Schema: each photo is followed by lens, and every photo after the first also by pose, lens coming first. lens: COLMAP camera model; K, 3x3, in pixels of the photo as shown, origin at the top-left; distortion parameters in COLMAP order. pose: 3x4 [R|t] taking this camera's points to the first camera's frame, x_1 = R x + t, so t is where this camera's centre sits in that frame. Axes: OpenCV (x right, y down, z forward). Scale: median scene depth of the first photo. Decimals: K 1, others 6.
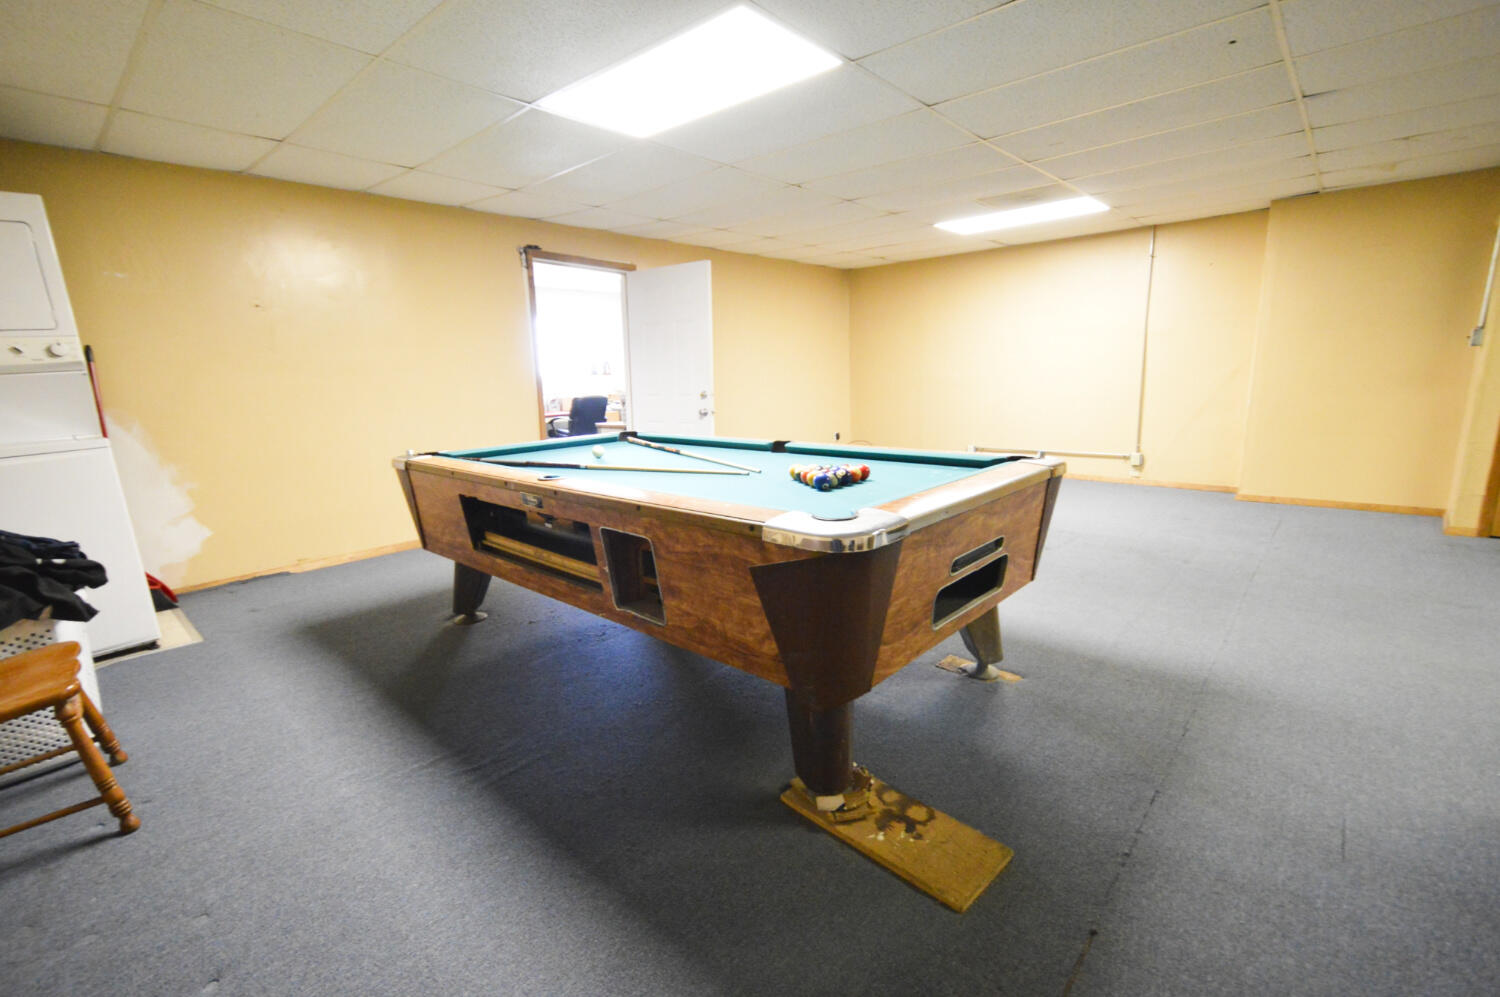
lens RADIAL K [[668.3, 0, 751.9], [0, 668.3, 510.4], [0, 0, 1]] dist [0.005845, -0.007464]
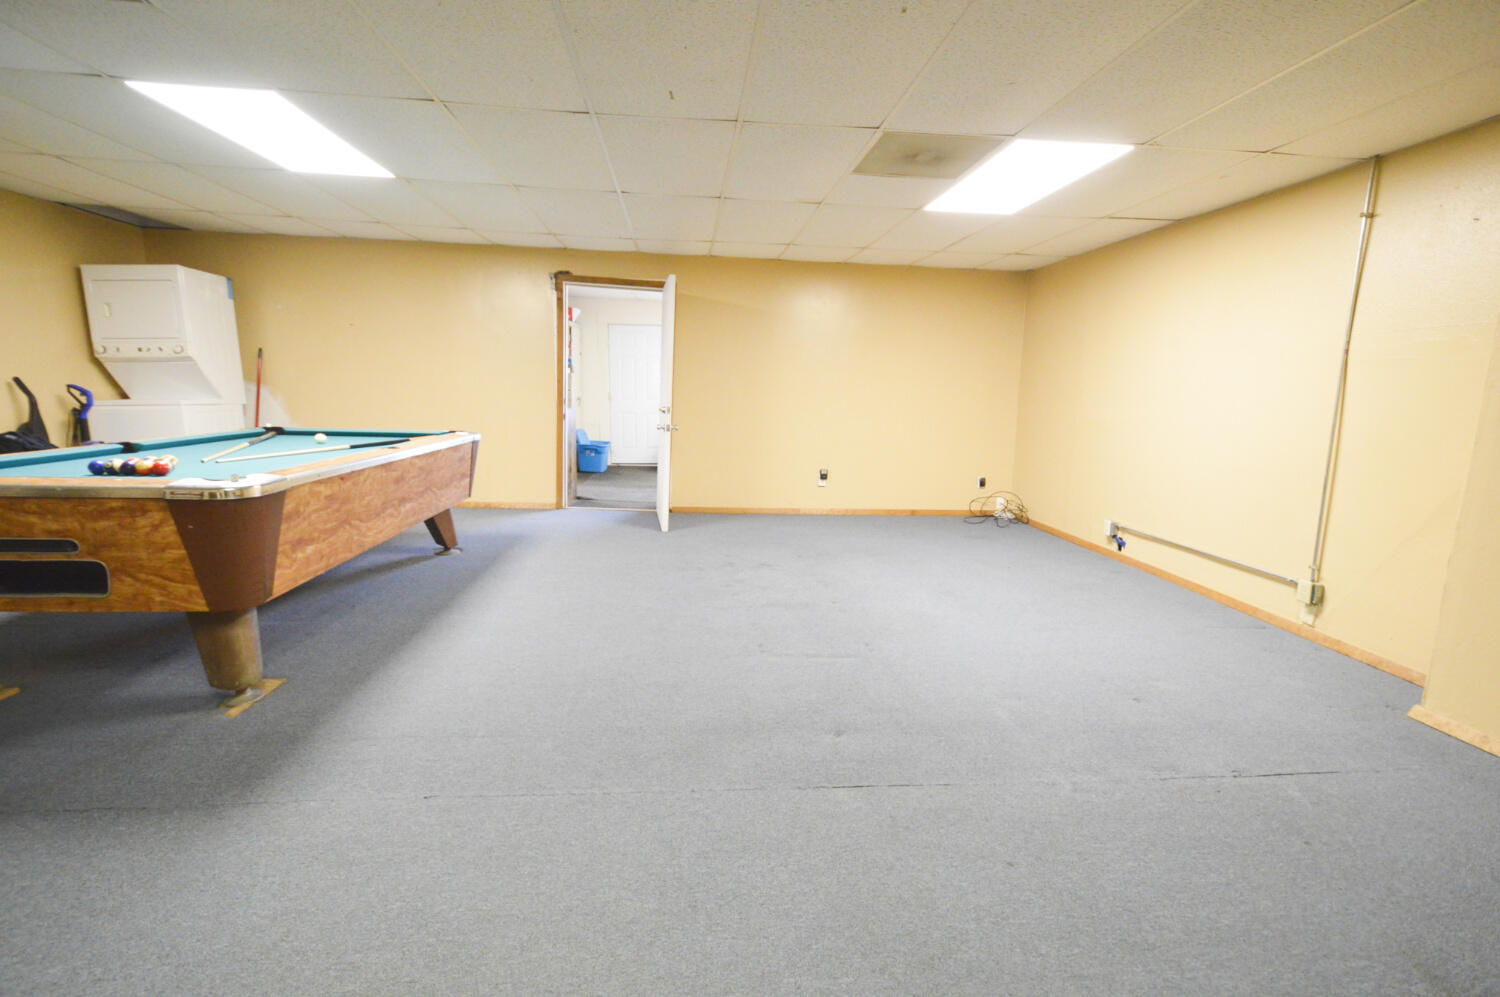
lens RADIAL K [[668.3, 0, 749.1], [0, 668.3, 508.9], [0, 0, 1]] dist [0.005845, -0.007464]
pose [[0.736346, 0.170785, -0.654696, 1.071820], [-0.187667, 0.981207, 0.044887, -0.147931], [0.650058, 0.089812, 0.754558, 0.533400]]
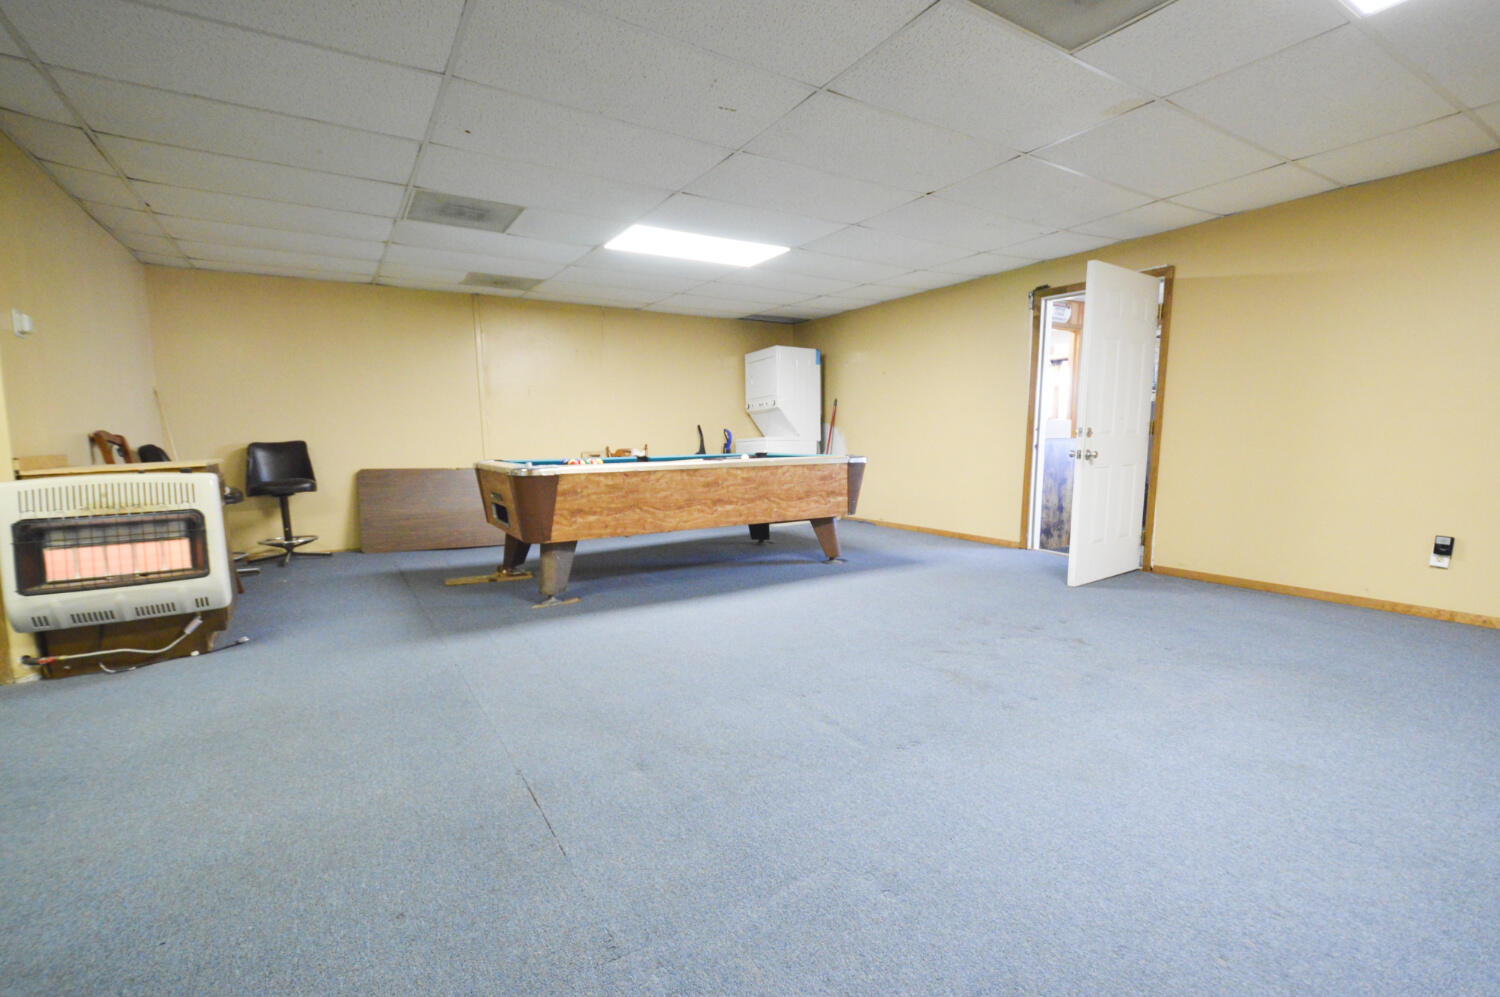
lens RADIAL K [[668.3, 0, 747.1], [0, 668.3, 507.6], [0, 0, 1]] dist [0.005845, -0.007464]
pose [[-0.280583, 0.135773, -0.950178, 1.227371], [-0.176882, 0.965676, 0.190220, -0.256608], [0.943391, 0.221441, -0.246936, 1.300277]]
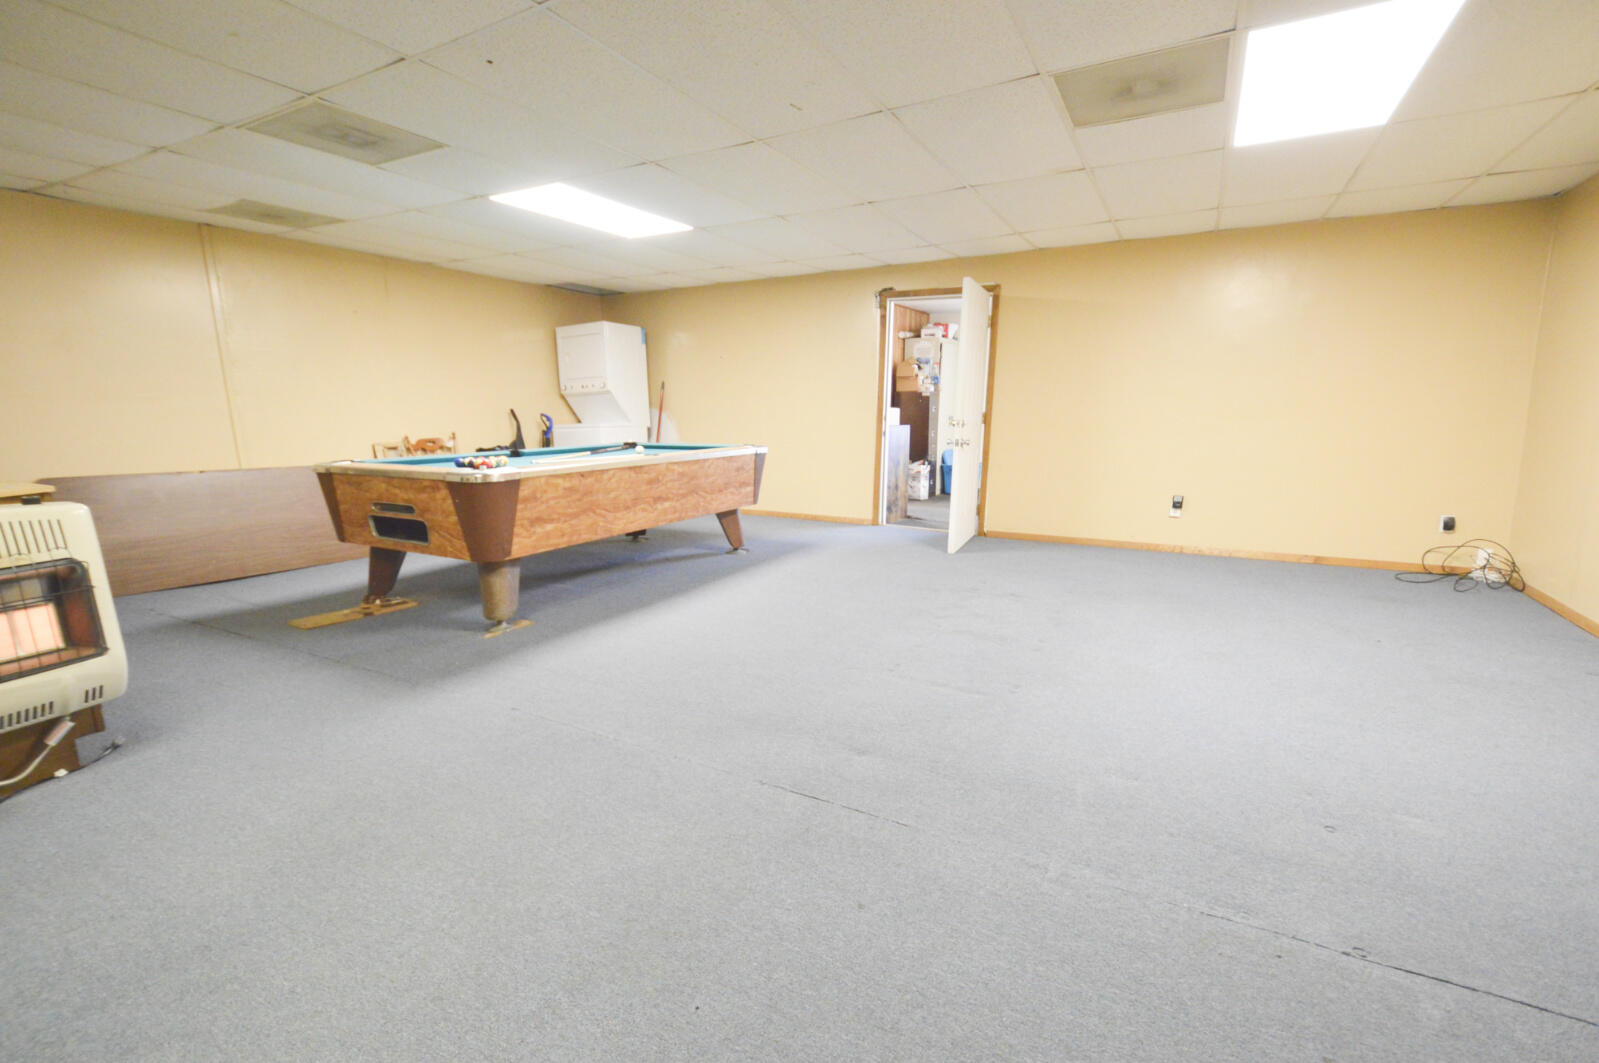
lens RADIAL K [[712.4, 0, 797.5], [0, 712.4, 542.4], [0, 0, 1]] dist [0.005845, -0.007464]
pose [[0.225804, 0.209012, -0.951486, 1.319780], [-0.199953, 0.965861, 0.164717, -0.202494], [0.953431, 0.153059, 0.259888, 0.859184]]
